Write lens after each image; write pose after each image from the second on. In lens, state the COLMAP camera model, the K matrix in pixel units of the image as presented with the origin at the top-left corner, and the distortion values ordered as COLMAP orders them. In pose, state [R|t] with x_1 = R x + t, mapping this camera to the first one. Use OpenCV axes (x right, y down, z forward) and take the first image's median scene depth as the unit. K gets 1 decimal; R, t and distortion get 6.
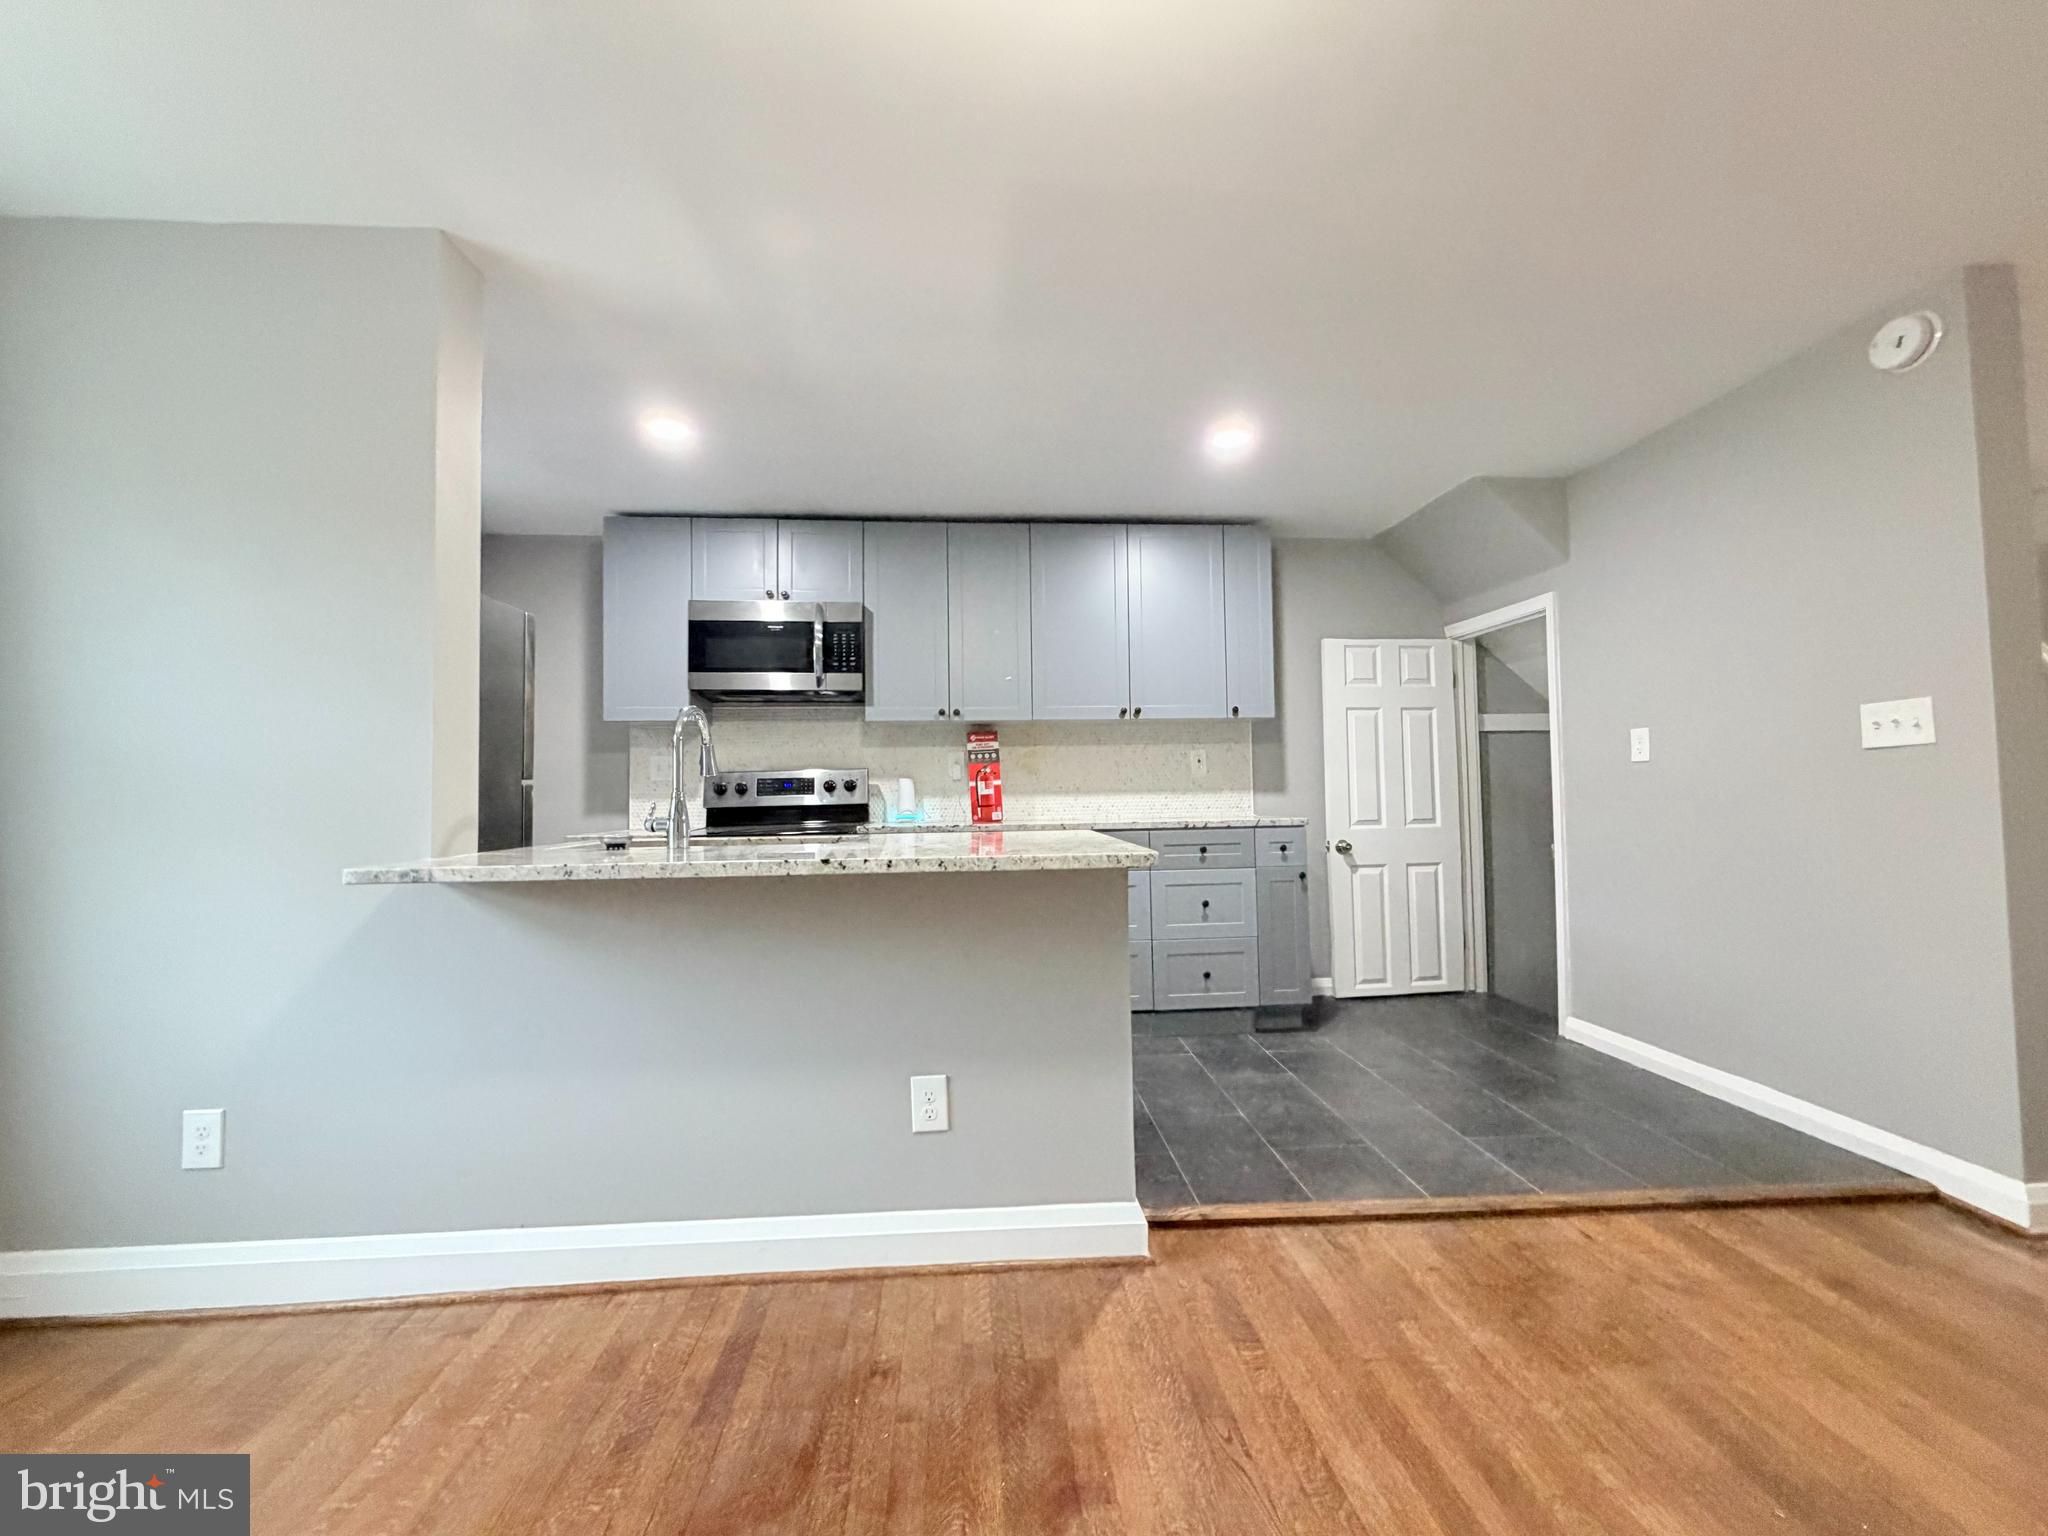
lens RADIAL K [[818.5, 0, 1015.8], [0, 818.5, 769.1], [0, 0, 1]] dist [0.002055, -0.000122]
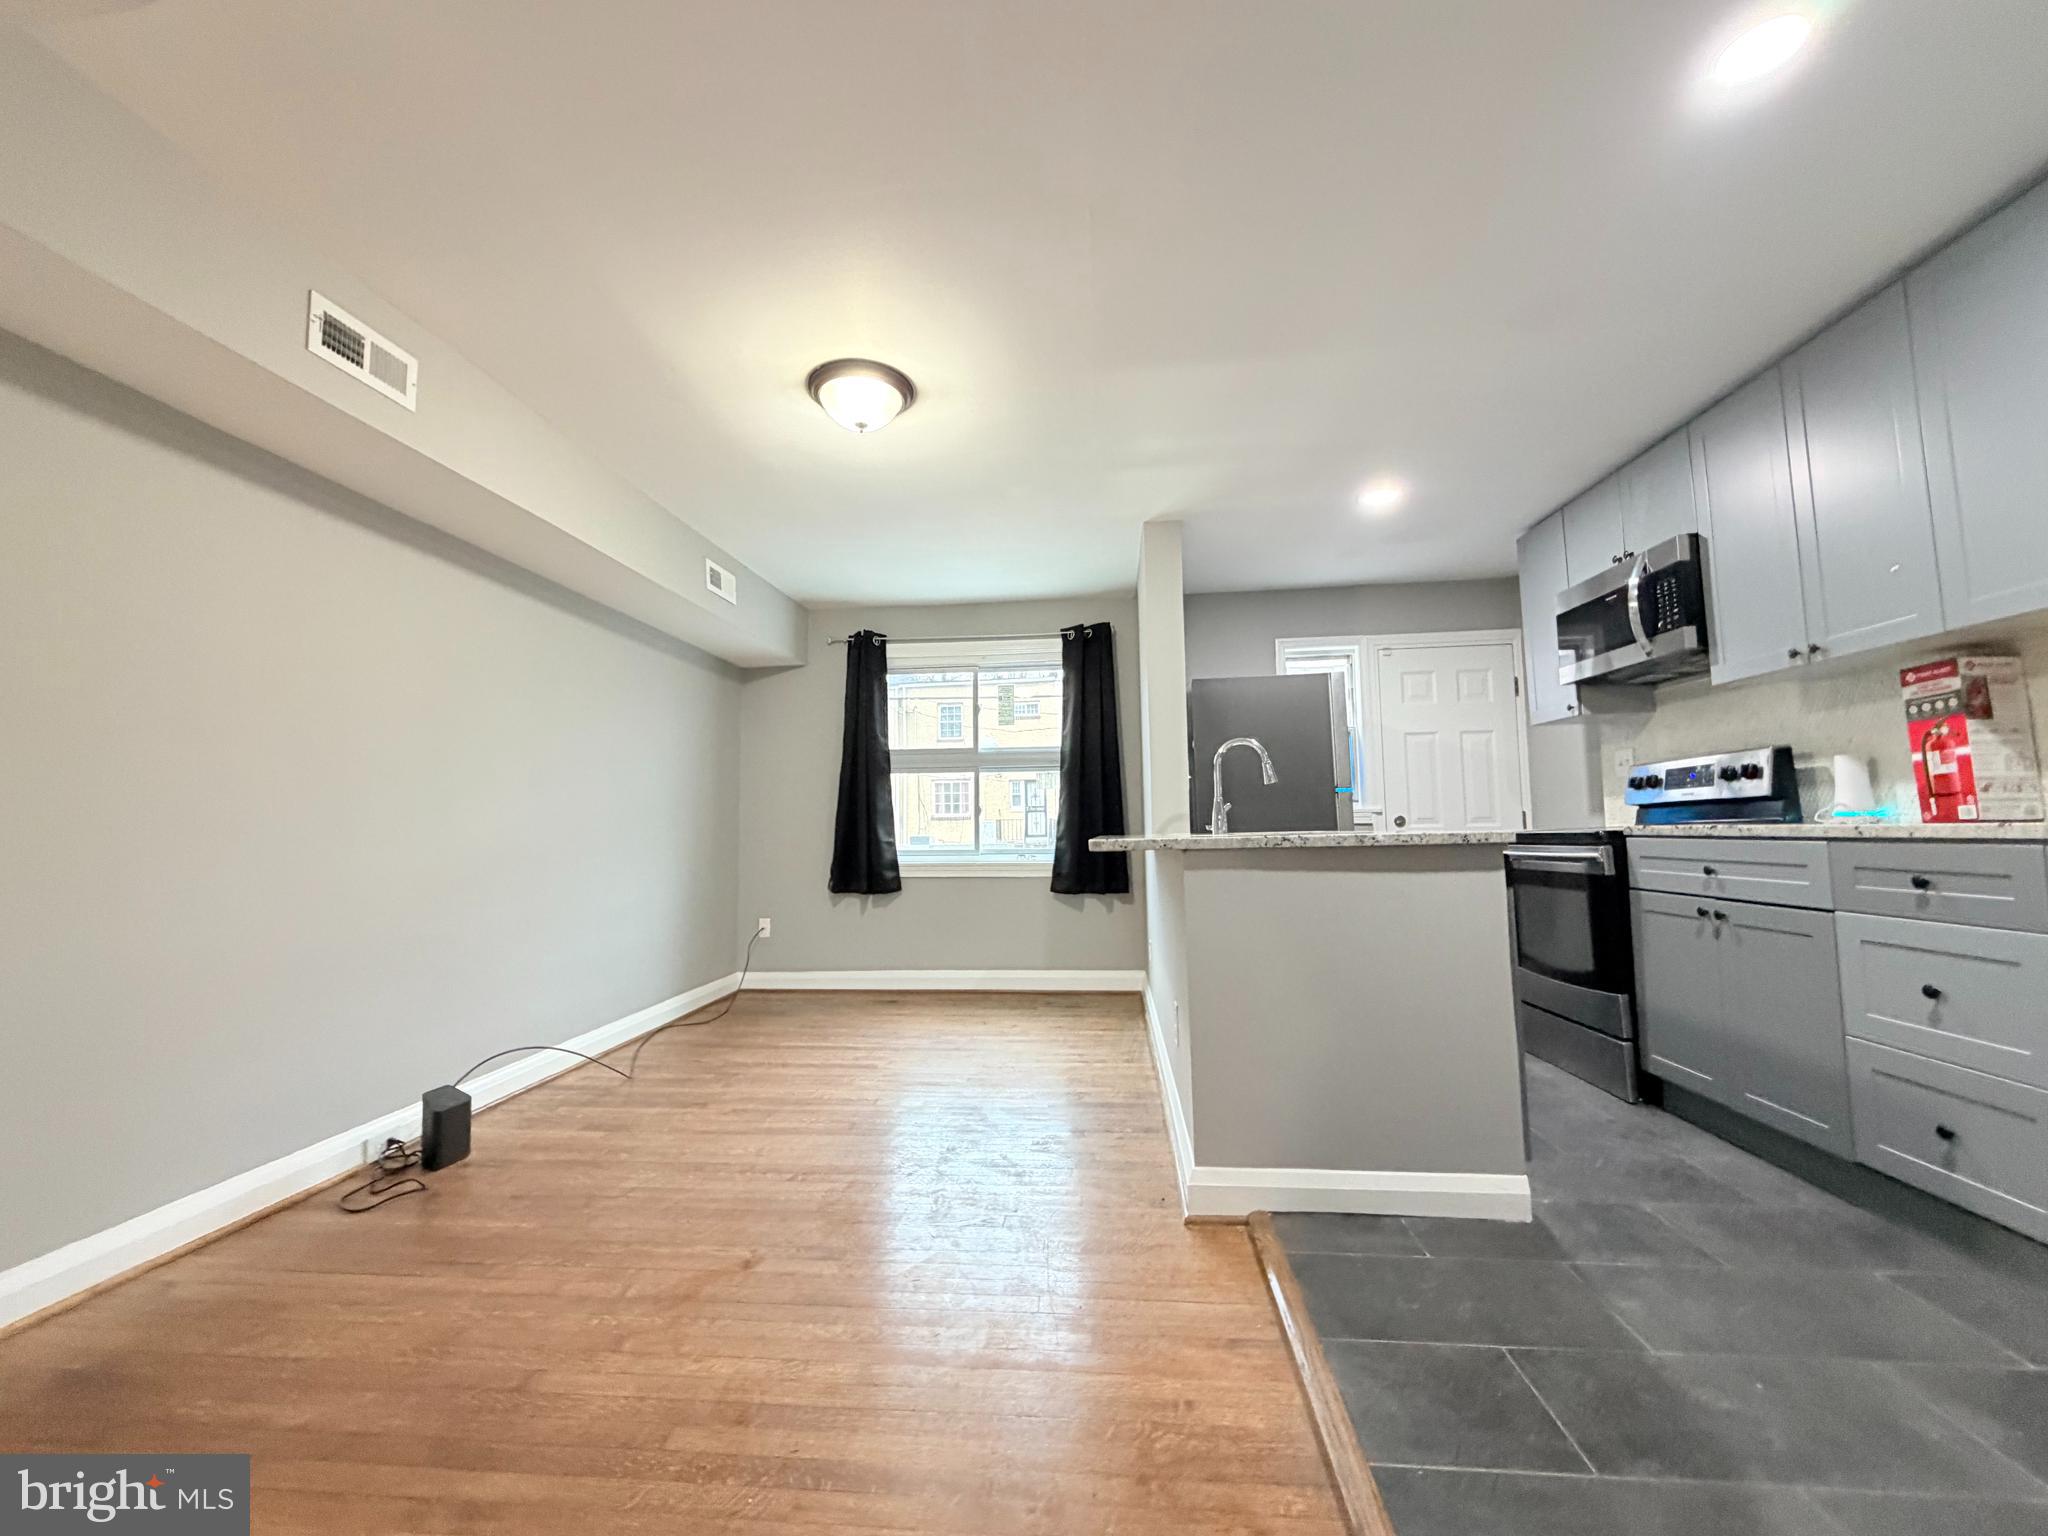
lens RADIAL K [[818.5, 0, 1015.8], [0, 818.5, 769.1], [0, 0, 1]] dist [0.002055, -0.000122]
pose [[-0.159678, -0.058035, -0.985462, 0.621769], [0.053369, 0.996303, -0.067321, 0.031874], [0.985725, -0.063343, -0.155991, 0.466918]]
